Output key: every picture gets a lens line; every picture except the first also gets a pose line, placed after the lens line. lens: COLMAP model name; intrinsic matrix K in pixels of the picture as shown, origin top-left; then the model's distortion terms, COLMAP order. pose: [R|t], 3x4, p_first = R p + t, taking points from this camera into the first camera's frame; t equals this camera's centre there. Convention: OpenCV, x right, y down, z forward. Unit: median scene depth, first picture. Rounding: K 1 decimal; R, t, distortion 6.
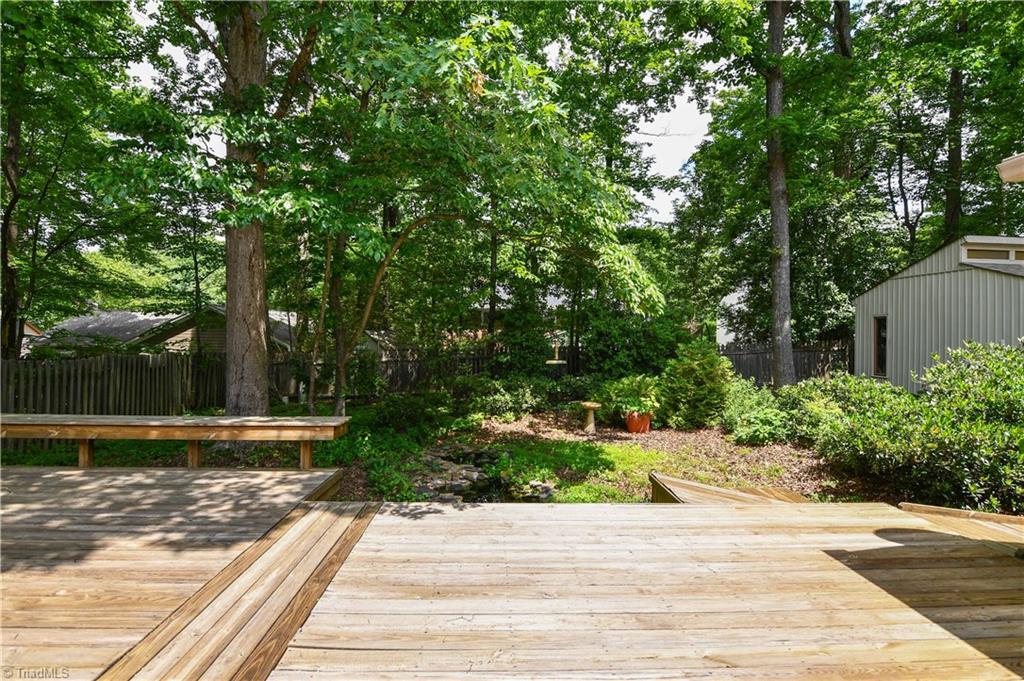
lens RADIAL K [[498.2, 0, 514.2], [0, 498.2, 337.6], [0, 0, 1]] dist [0.004542, -0.009080]
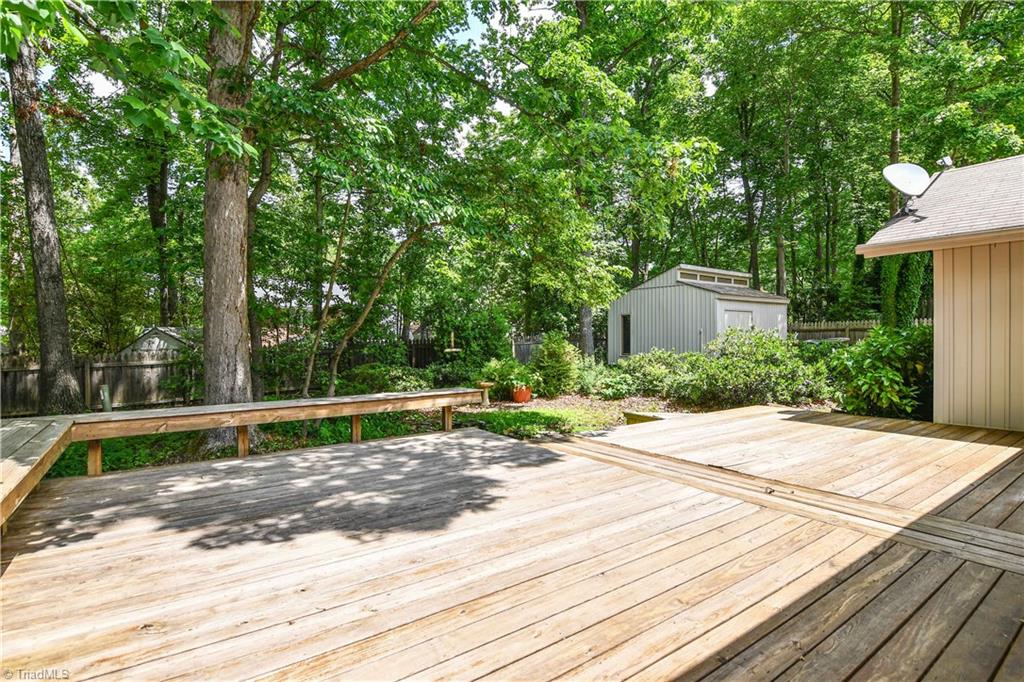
lens RADIAL K [[498.2, 0, 502.6], [0, 498.2, 342.1], [0, 0, 1]] dist [0.004542, -0.009080]
pose [[0.837011, -0.020570, 0.546799, -0.564287], [0.016226, 0.999787, 0.012772, 0.021778], [-0.546945, -0.001818, 0.837166, -0.043547]]
